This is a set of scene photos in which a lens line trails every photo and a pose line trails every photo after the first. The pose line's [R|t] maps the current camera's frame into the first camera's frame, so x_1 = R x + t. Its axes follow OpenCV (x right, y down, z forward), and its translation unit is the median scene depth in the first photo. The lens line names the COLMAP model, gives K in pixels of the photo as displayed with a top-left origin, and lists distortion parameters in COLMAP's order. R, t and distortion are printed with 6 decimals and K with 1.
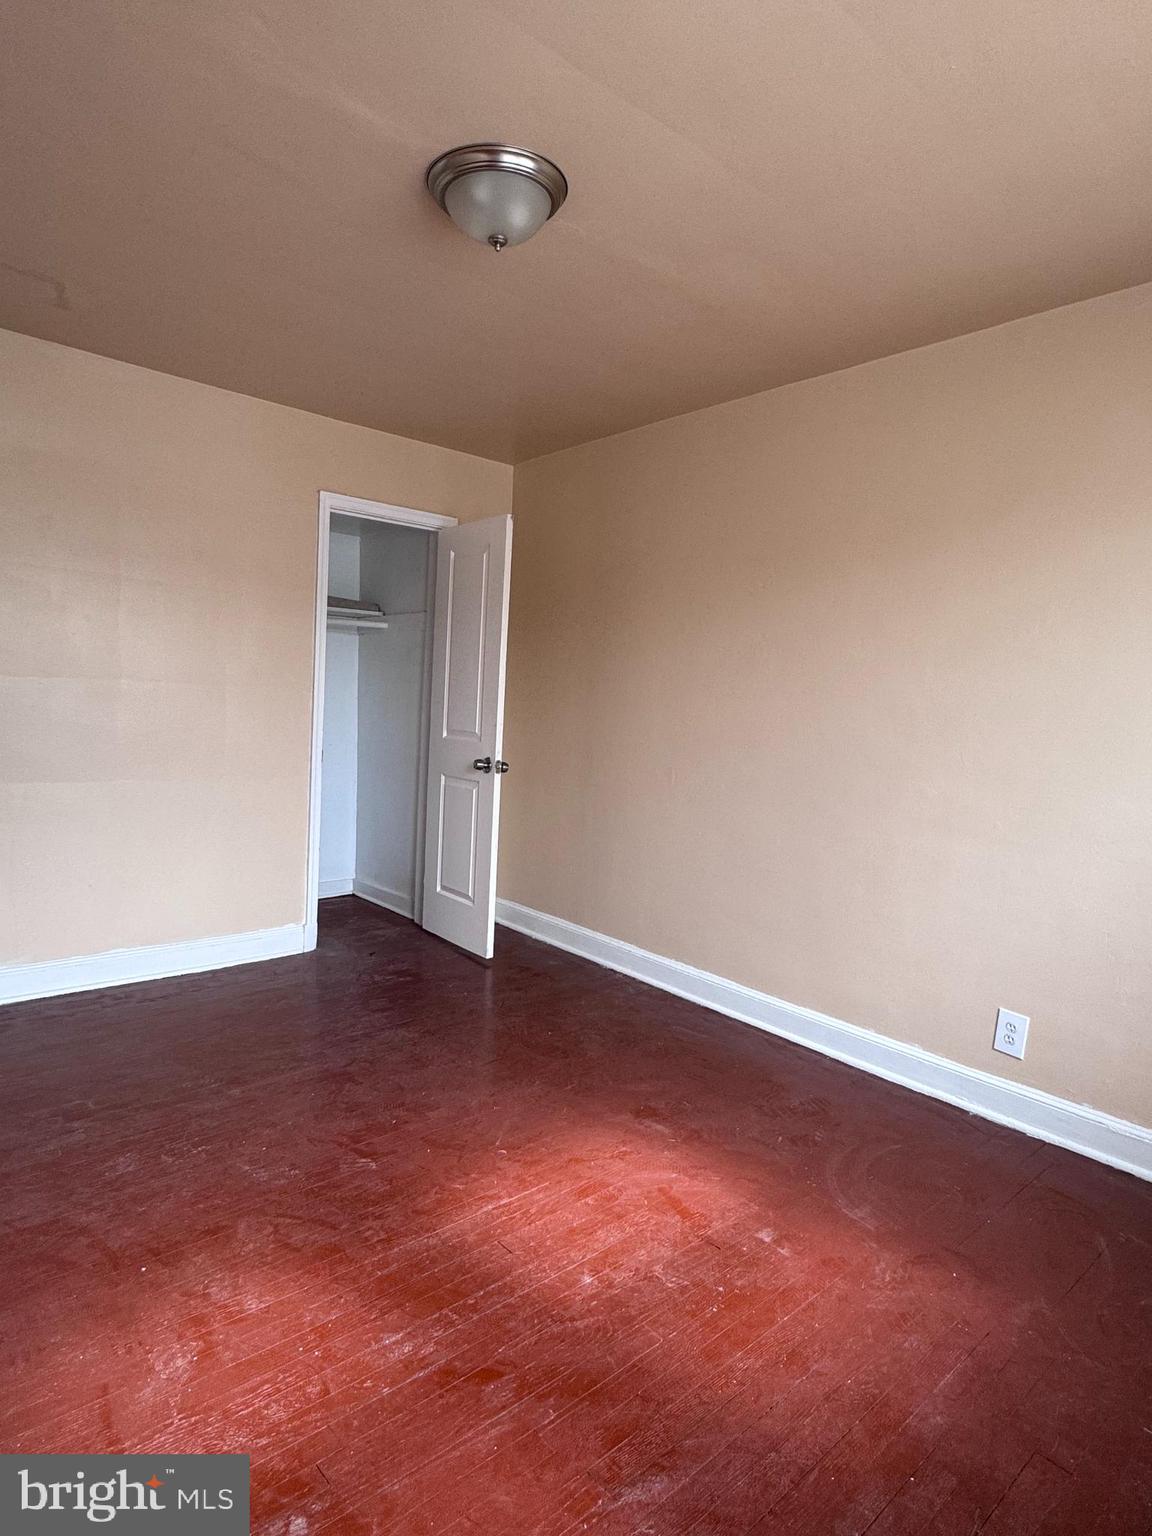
lens RADIAL K [[859.4, 0, 576.0], [0, 859.4, 768.0], [0, 0, 1]] dist [0.002604, 0.000750]
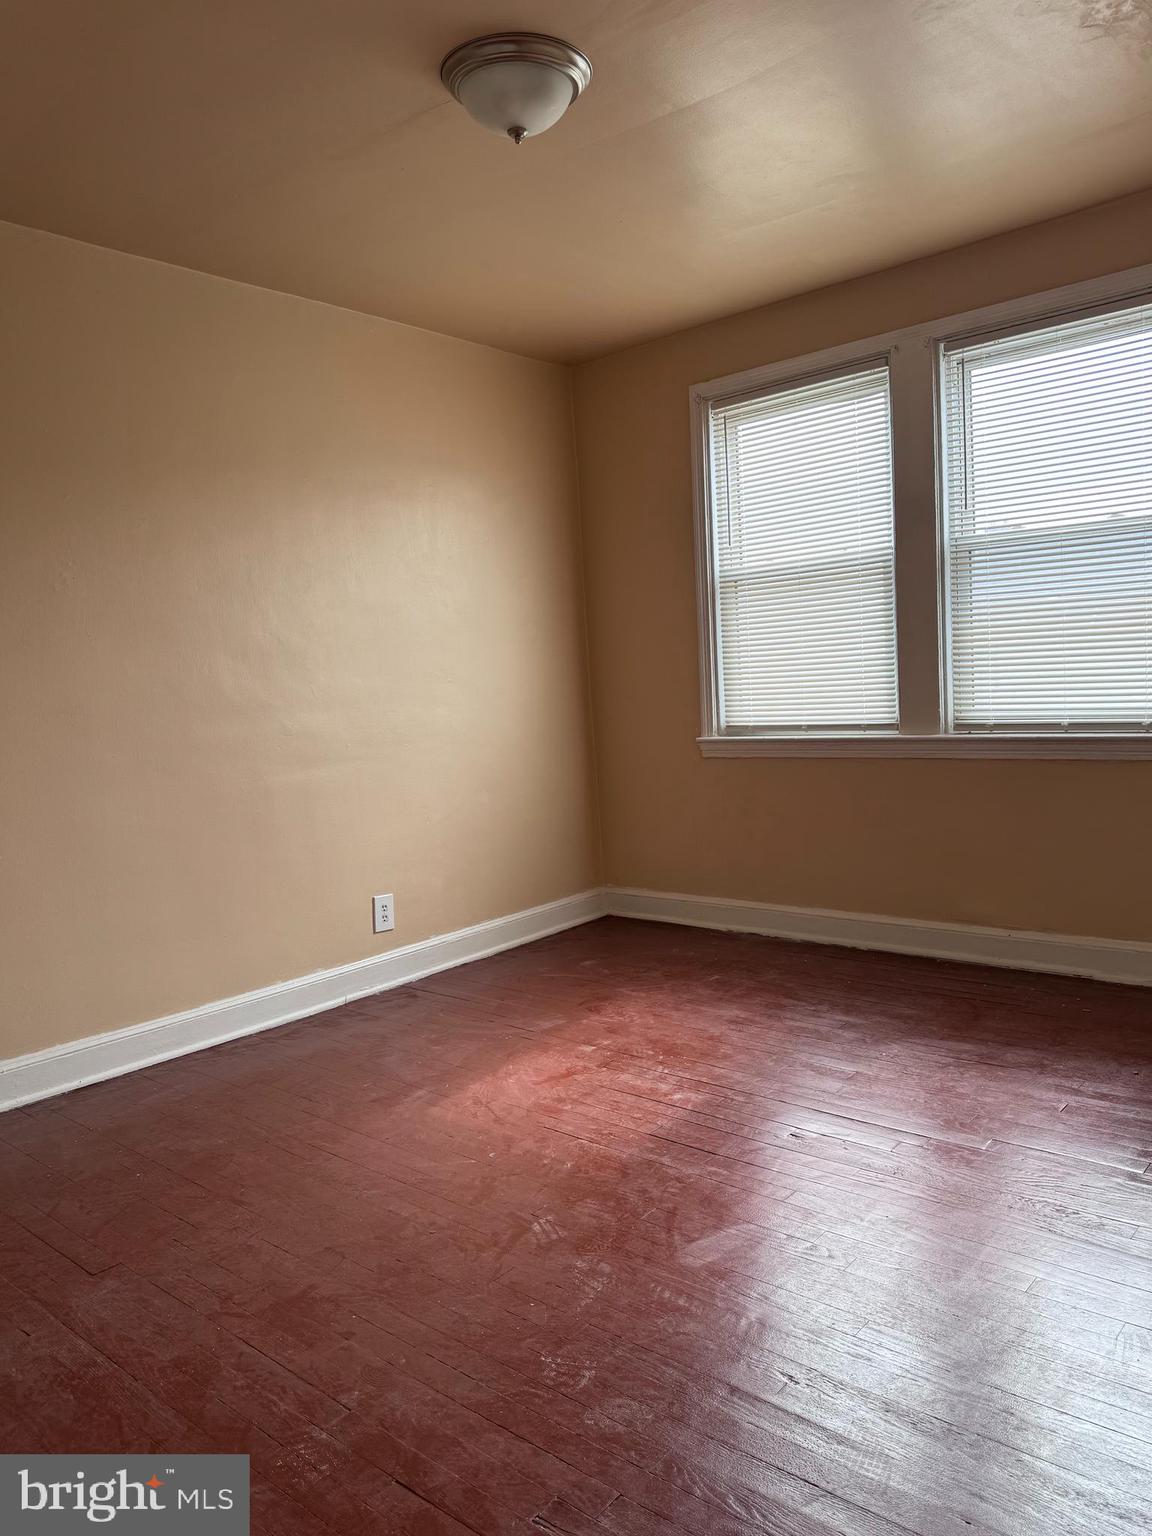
lens RADIAL K [[1107.0, 0, 576.0], [0, 1107.0, 768.0], [0, 0, 1]] dist [-0.020095, 0.005888]
pose [[-0.147330, -0.121801, 0.981559, -1.069012], [0.132565, 0.981003, 0.141630, -0.078048], [-0.980163, 0.150986, -0.128385, 0.935498]]
